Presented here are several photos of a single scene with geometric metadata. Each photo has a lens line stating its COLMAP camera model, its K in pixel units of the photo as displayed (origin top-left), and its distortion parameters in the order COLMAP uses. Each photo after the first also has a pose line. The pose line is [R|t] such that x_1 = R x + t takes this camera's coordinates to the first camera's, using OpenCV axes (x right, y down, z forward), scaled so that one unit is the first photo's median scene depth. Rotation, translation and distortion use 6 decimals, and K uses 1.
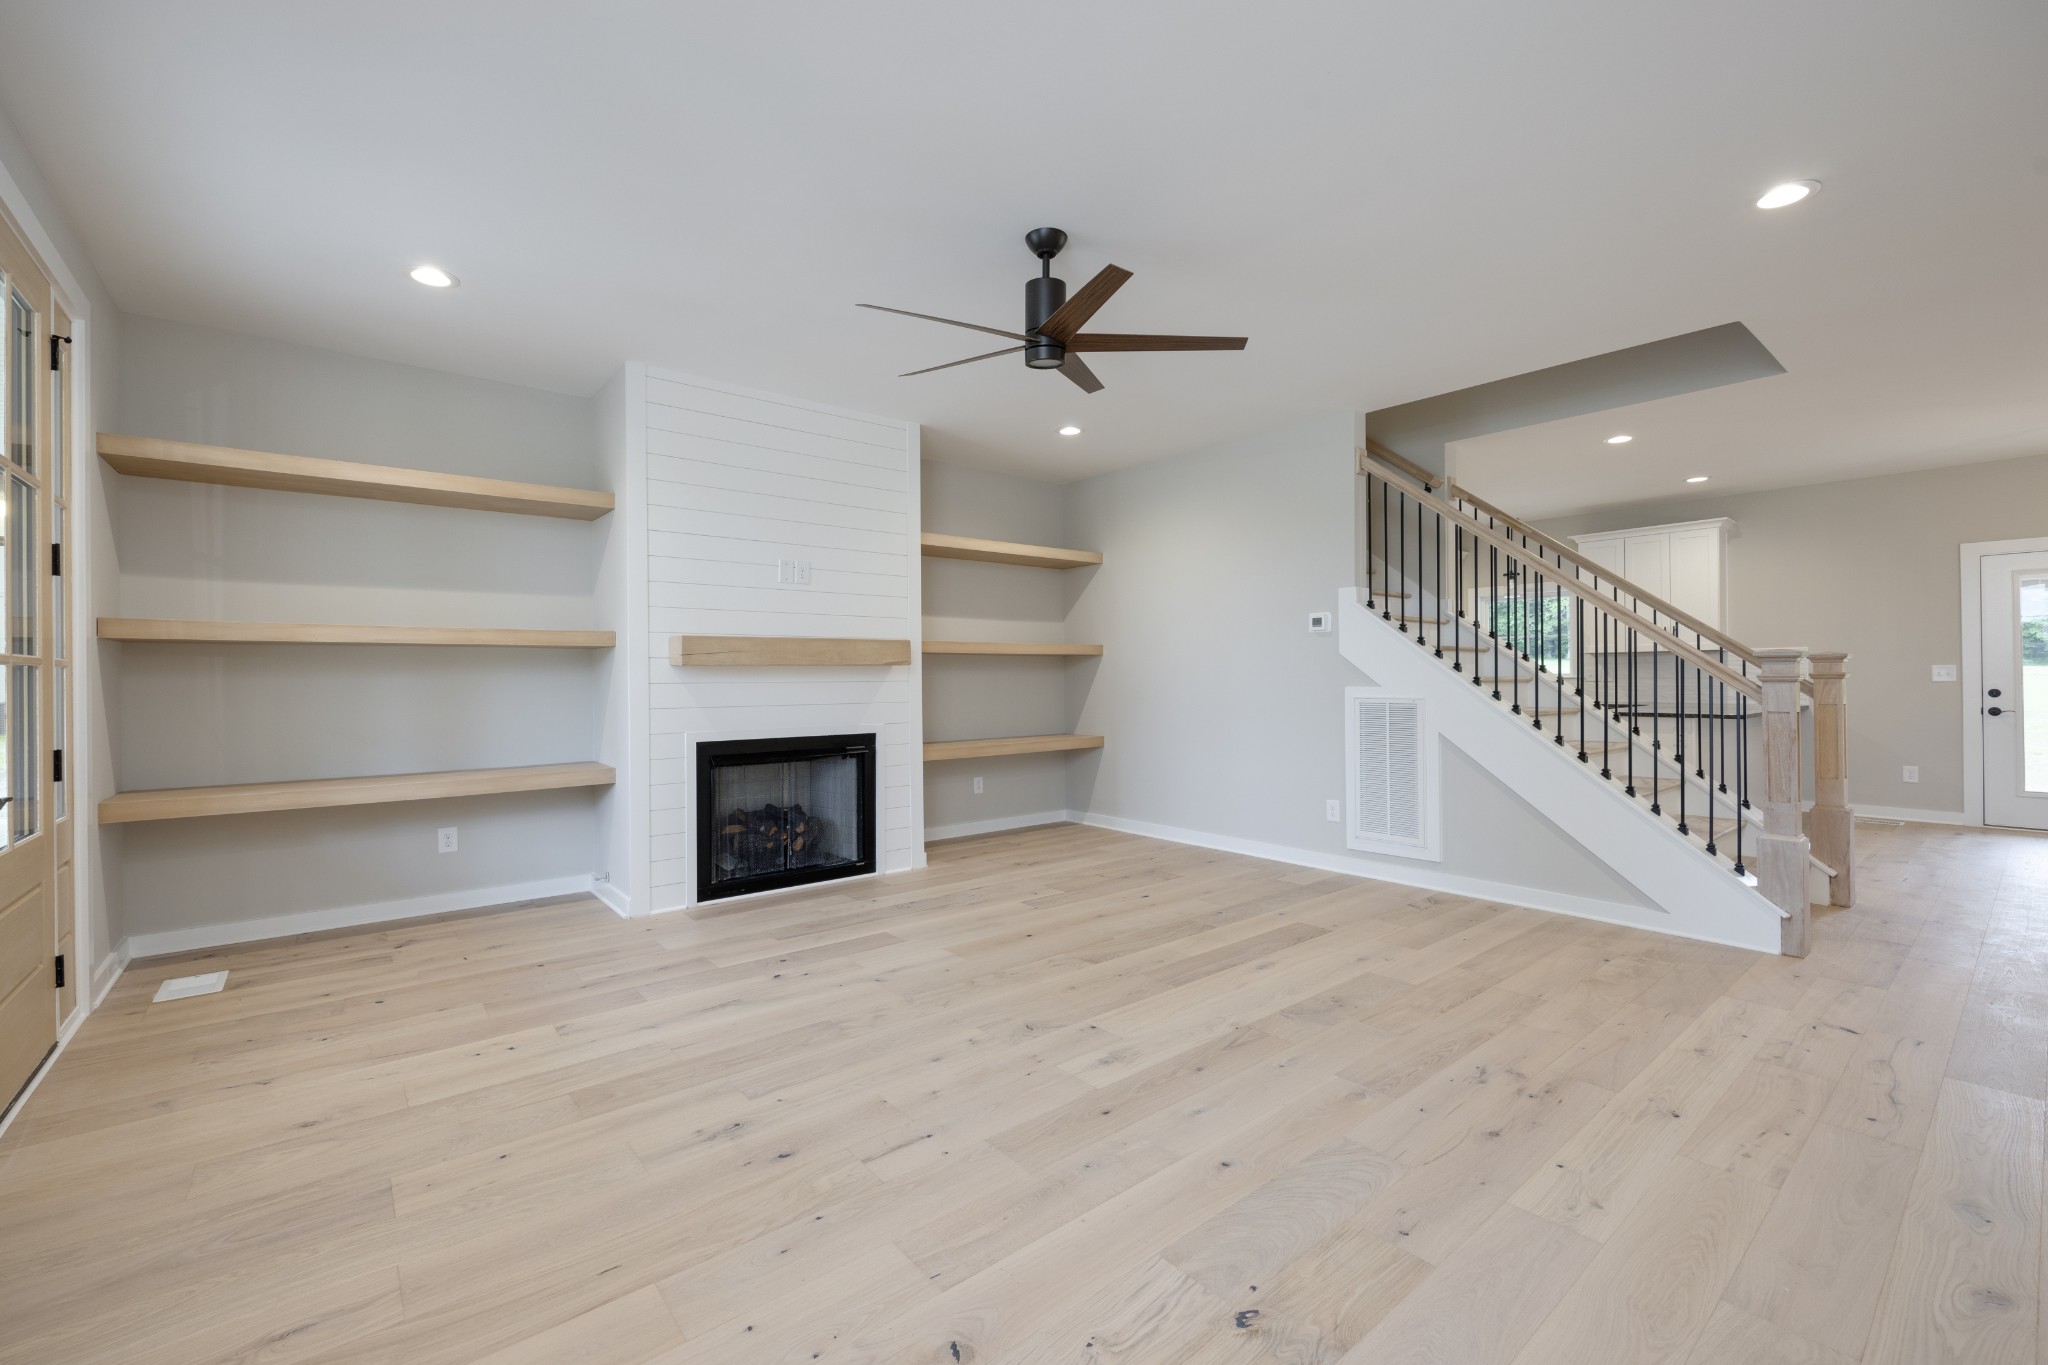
lens RADIAL K [[834.6, 0, 1028.9], [0, 834.6, 663.9], [0, 0, 1]] dist [-0.001239, -0.000031]
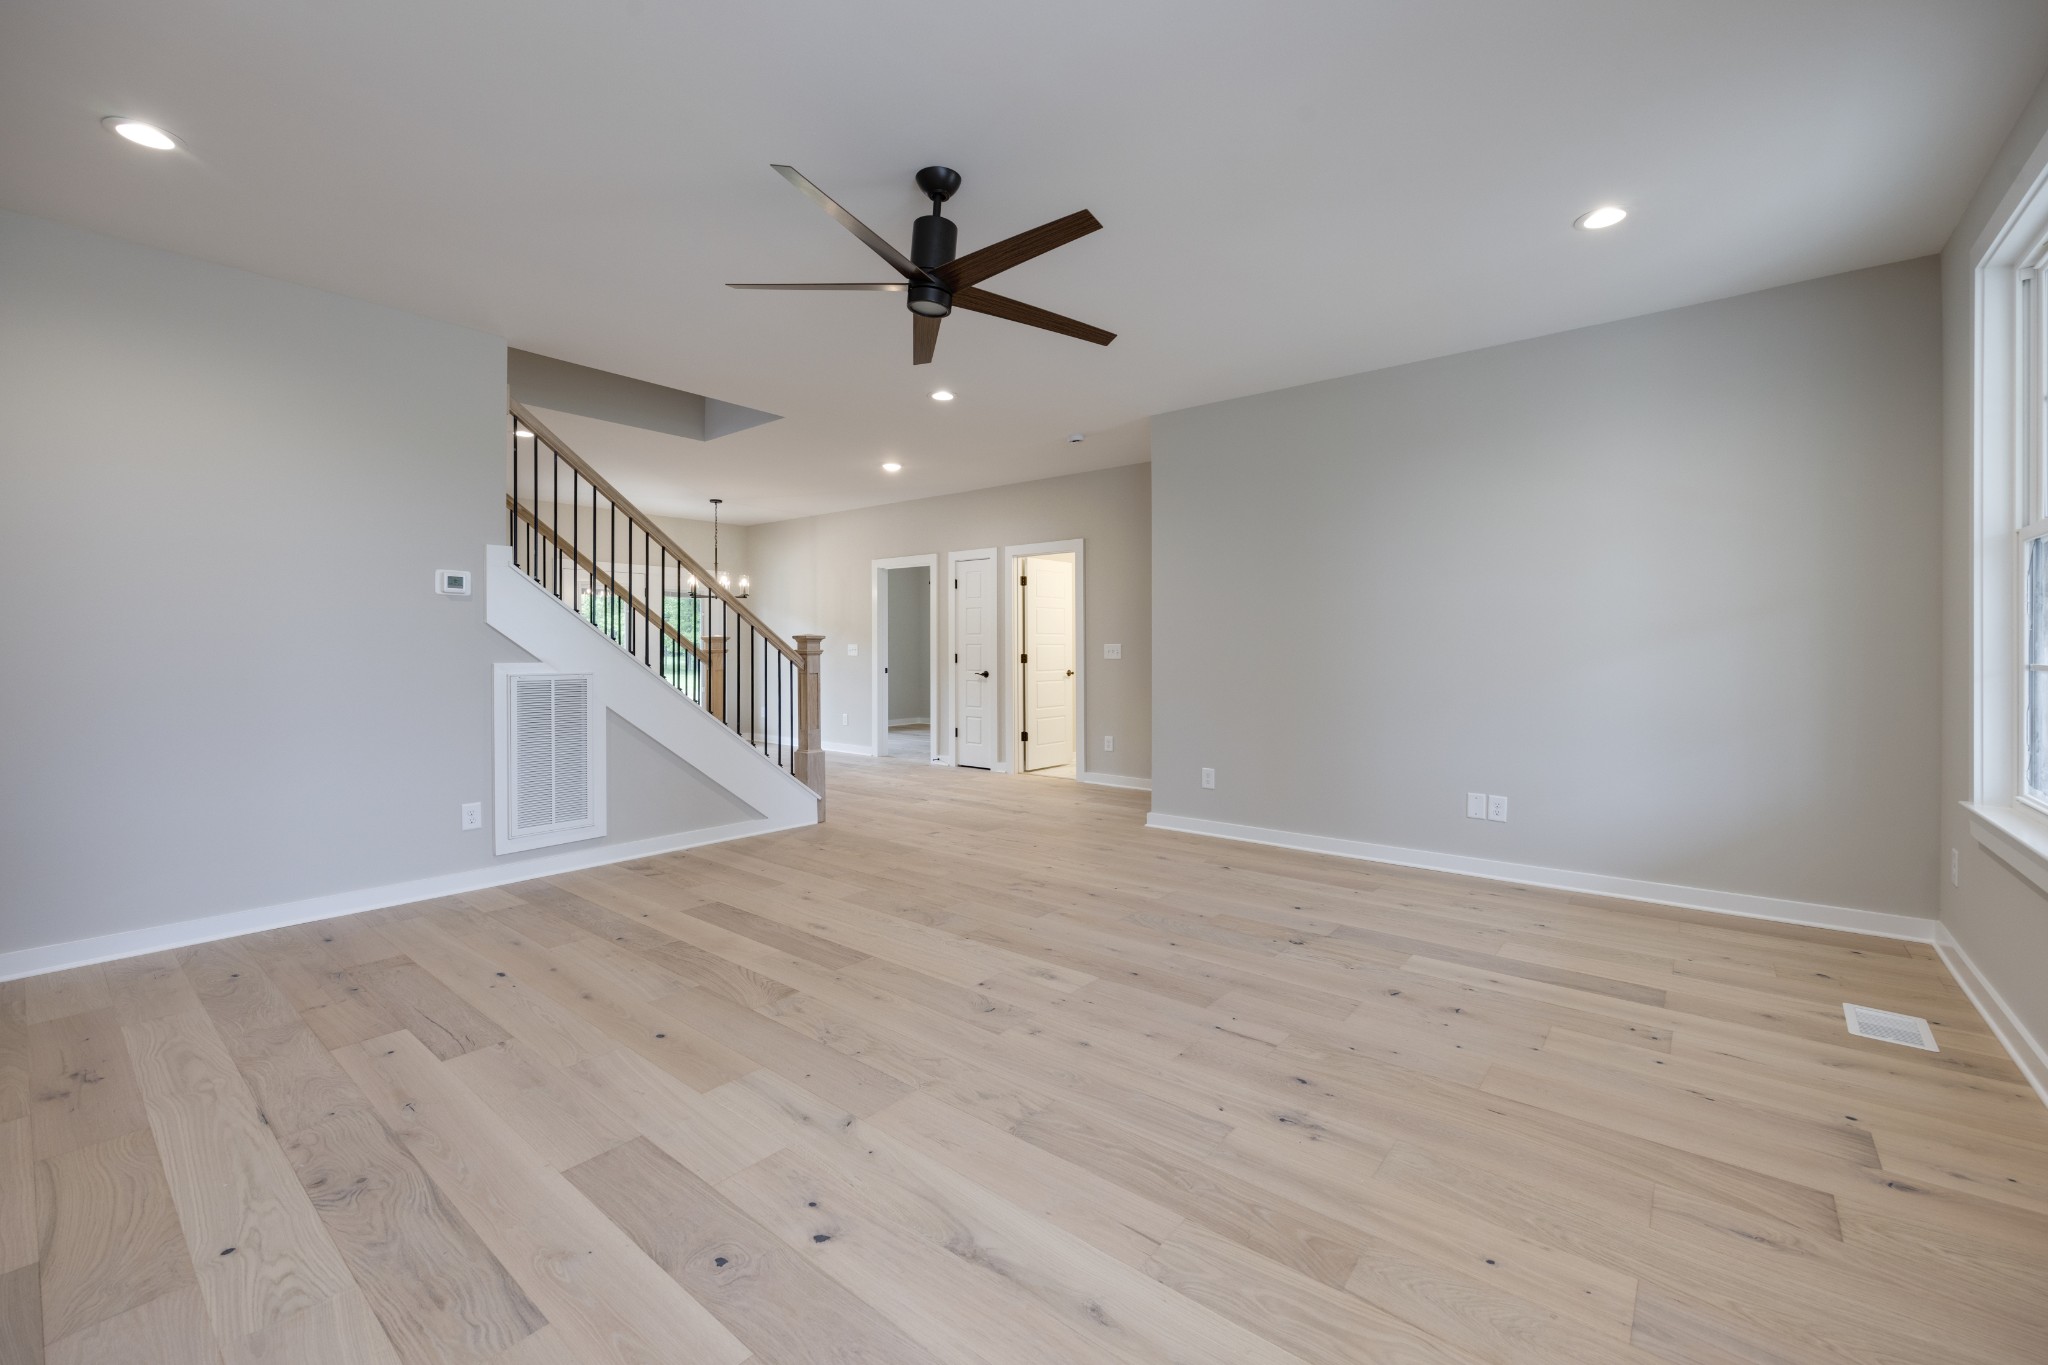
lens RADIAL K [[834.6, 0, 996.6], [0, 834.6, 644.8], [0, 0, 1]] dist [-0.001239, -0.000031]
pose [[-0.156714, 0.011447, 0.987578, -0.789811], [-0.014383, 0.999800, -0.013871, 0.017969], [-0.987539, -0.016378, -0.156518, 0.939485]]
